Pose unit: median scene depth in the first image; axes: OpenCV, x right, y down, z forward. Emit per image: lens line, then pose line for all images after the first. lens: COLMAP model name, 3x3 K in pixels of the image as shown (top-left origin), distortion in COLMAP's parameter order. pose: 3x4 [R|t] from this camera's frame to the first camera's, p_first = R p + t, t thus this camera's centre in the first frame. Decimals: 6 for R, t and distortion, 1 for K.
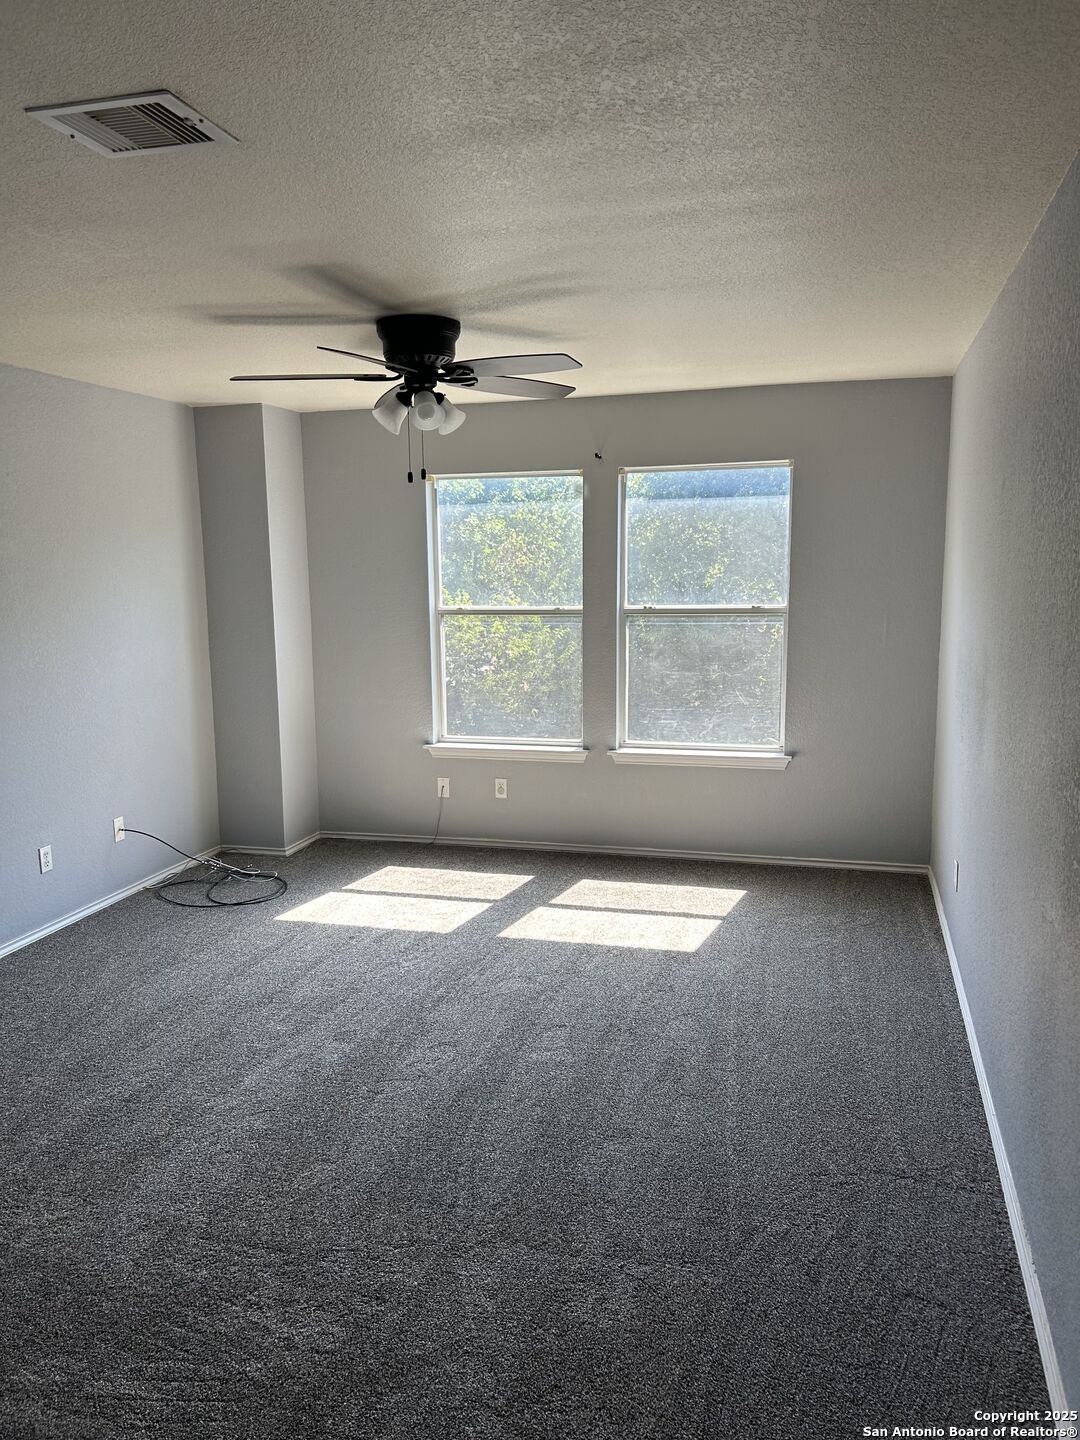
lens RADIAL K [[1094.1, 0, 540.0], [0, 1094.1, 720.0], [0, 0, 1]] dist [0.081134, -0.085002]
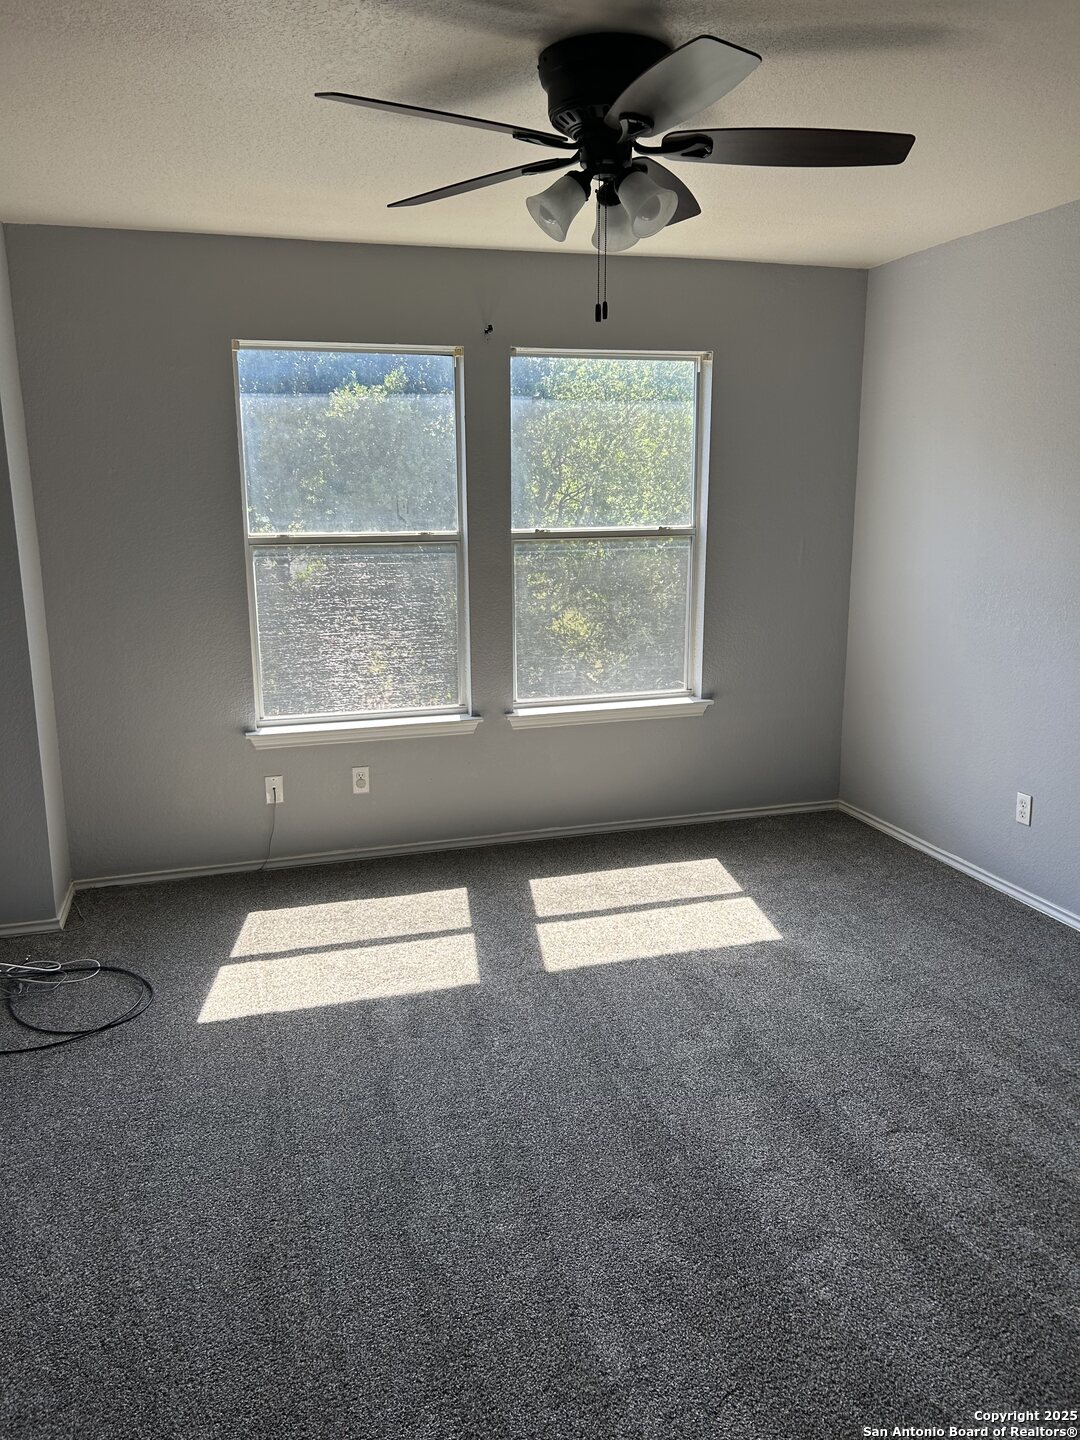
lens RADIAL K [[1094.1, 0, 540.0], [0, 1094.1, 720.0], [0, 0, 1]] dist [0.081134, -0.085002]
pose [[0.840885, -0.100301, 0.531838, -0.340060], [0.083873, 0.994956, 0.055031, -0.009245], [-0.534675, -0.001668, 0.845056, 0.320767]]
